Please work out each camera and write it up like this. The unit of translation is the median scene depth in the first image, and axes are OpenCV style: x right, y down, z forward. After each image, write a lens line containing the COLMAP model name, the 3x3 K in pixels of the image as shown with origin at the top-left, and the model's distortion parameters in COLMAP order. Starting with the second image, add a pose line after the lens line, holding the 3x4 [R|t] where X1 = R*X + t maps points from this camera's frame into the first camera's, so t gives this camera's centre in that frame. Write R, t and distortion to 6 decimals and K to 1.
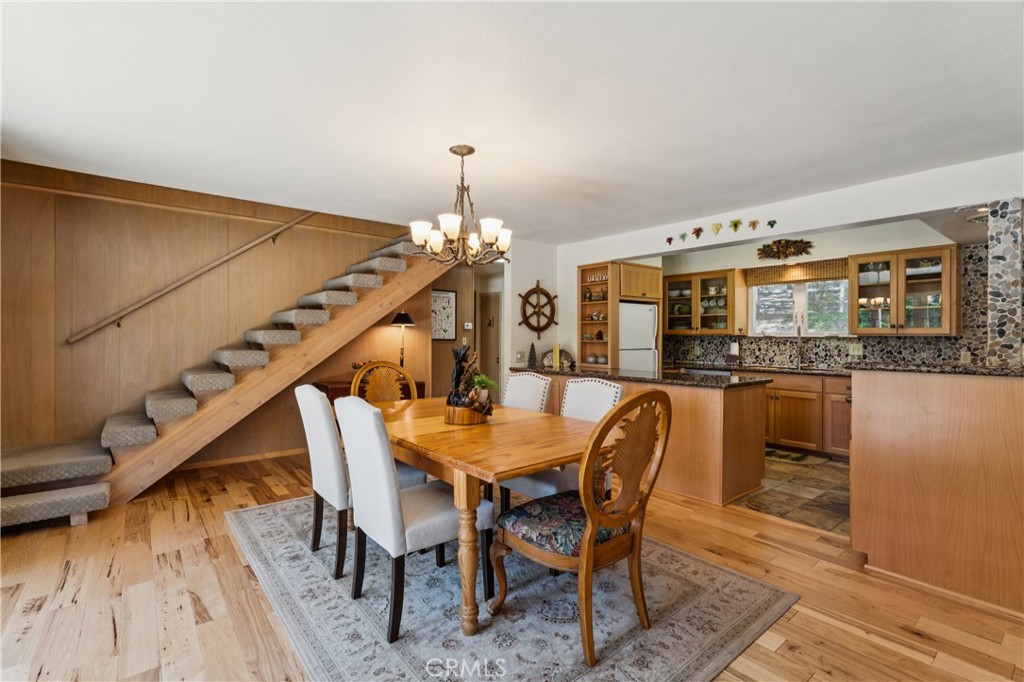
lens RADIAL K [[461.3, 0, 505.7], [0, 461.3, 337.3], [0, 0, 1]] dist [-0.006023, 0.001906]
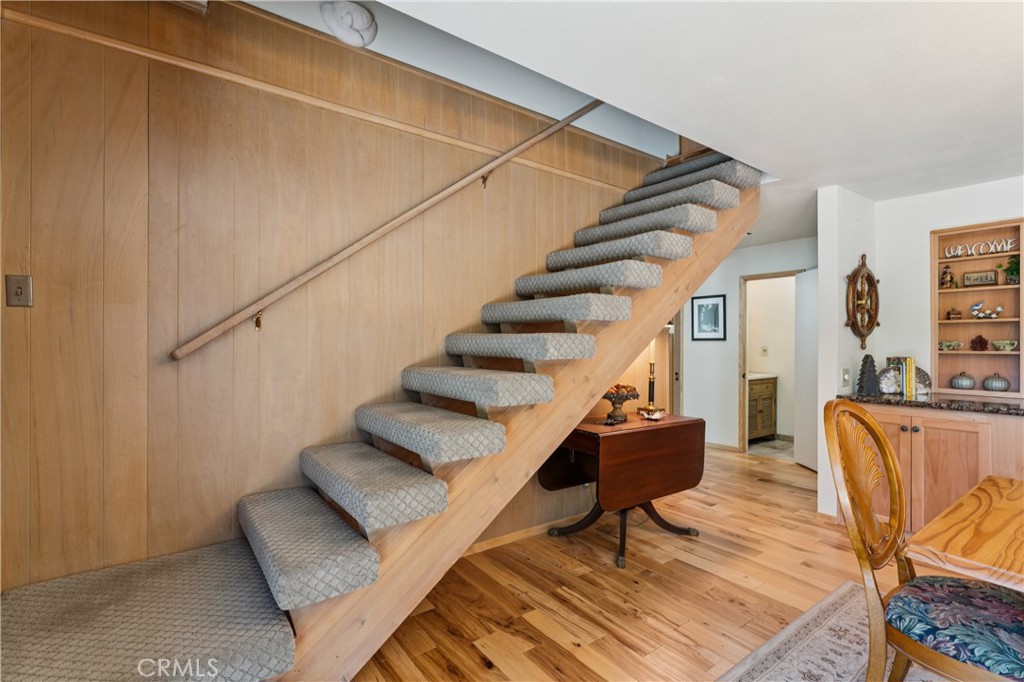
lens RADIAL K [[461.3, 0, 494.4], [0, 461.3, 344.1], [0, 0, 1]] dist [-0.006023, 0.001906]
pose [[0.998899, 0.000586, -0.046912, -0.444018], [-0.000583, 1.000000, 0.000090, -0.002346], [0.046912, -0.000063, 0.998899, 0.395607]]
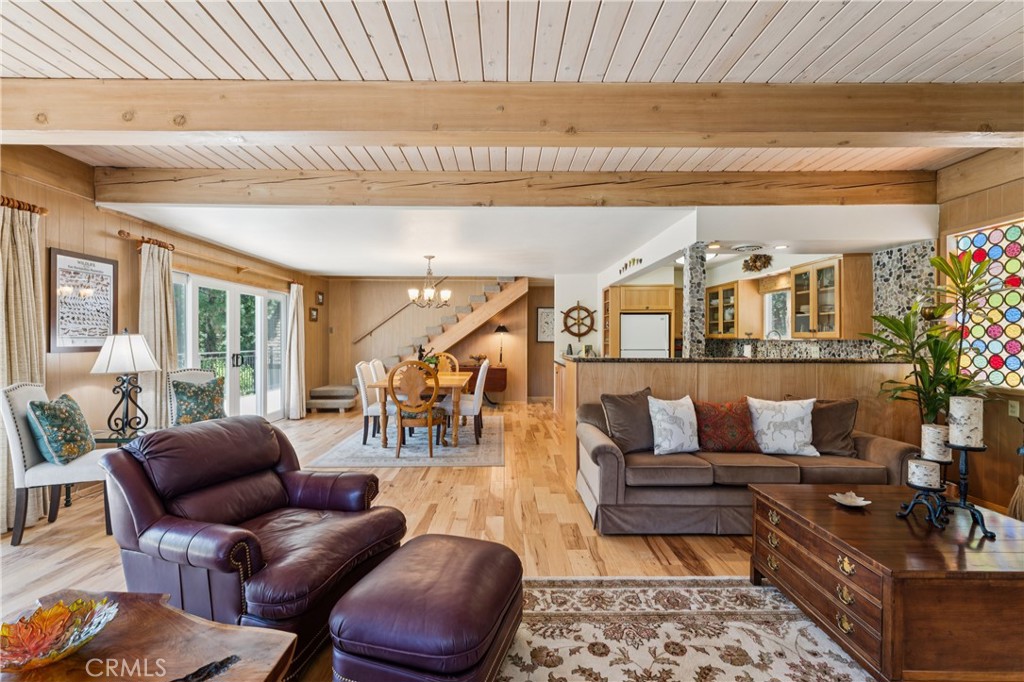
lens RADIAL K [[461.3, 0, 506.5], [0, 461.3, 342.0], [0, 0, 1]] dist [-0.006023, 0.001906]
pose [[0.786528, 0.001898, -0.617552, 0.864923], [0.000619, 0.999992, 0.003863, -0.001453], [0.617555, -0.003420, 0.786521, -0.289816]]
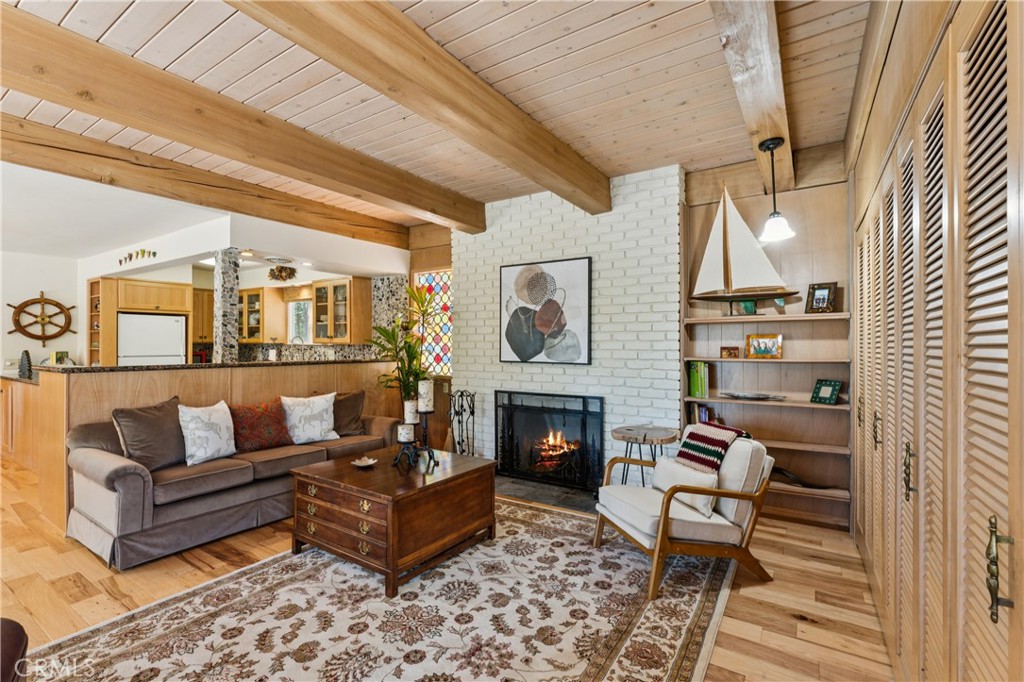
lens RADIAL K [[461.3, 0, 516.7], [0, 461.3, 343.2], [0, 0, 1]] dist [-0.006023, 0.001906]
pose [[0.948044, 0.000455, 0.318139, 0.848852], [0.000387, 0.999997, -0.002581, -0.002174], [-0.318139, 0.002570, 0.948041, -0.375111]]
